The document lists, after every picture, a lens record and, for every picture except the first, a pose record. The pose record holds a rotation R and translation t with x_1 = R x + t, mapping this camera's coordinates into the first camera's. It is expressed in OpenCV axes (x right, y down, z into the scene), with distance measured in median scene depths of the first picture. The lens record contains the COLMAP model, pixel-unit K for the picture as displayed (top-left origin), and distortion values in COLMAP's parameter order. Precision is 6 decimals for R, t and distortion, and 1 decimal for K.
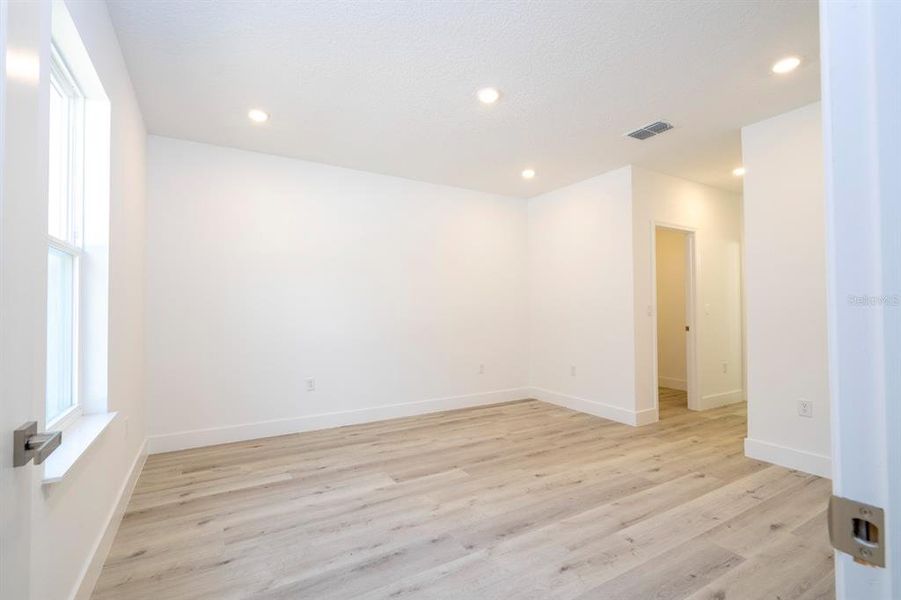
lens RADIAL K [[403.6, 0, 435.2], [0, 403.6, 303.1], [0, 0, 1]] dist [-0.001166, 0.002006]
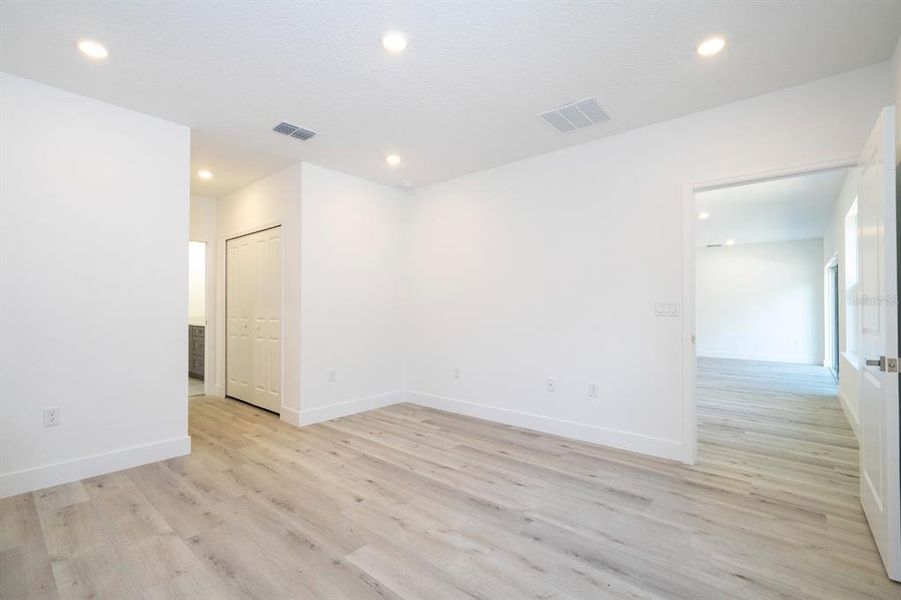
lens RADIAL K [[403.6, 0, 453.0], [0, 403.6, 304.2], [0, 0, 1]] dist [-0.001166, 0.002006]
pose [[-0.337220, 0.010751, 0.941365, -0.621631], [-0.012898, 0.999788, -0.016038, 0.018114], [-0.941338, -0.017550, -0.337010, 1.089183]]
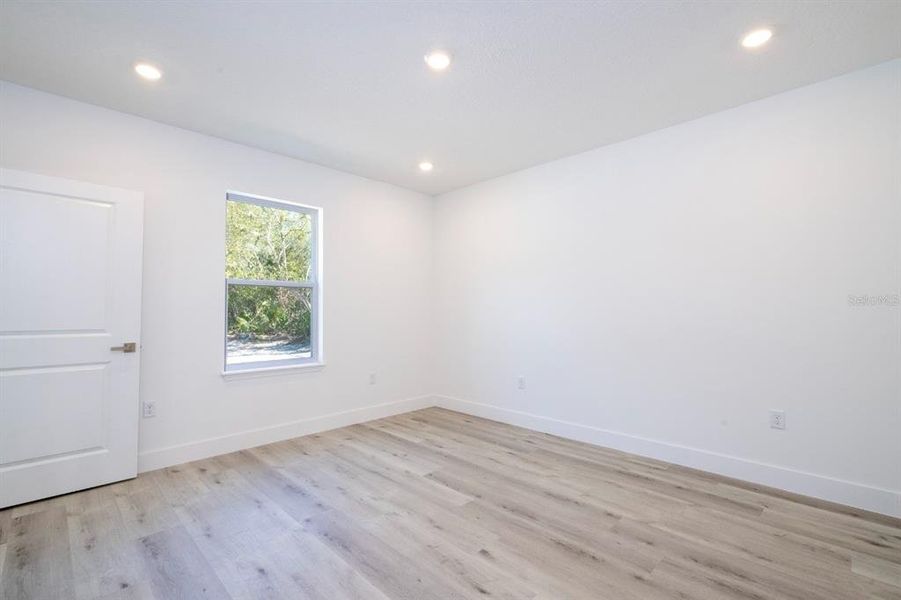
lens RADIAL K [[403.6, 0, 453.4], [0, 403.6, 301.3], [0, 0, 1]] dist [-0.001166, 0.002006]
pose [[0.269895, -0.021779, -0.962643, 0.897944], [0.016183, 0.999706, -0.018081, 0.009228], [0.962754, -0.010698, 0.270168, 0.751717]]
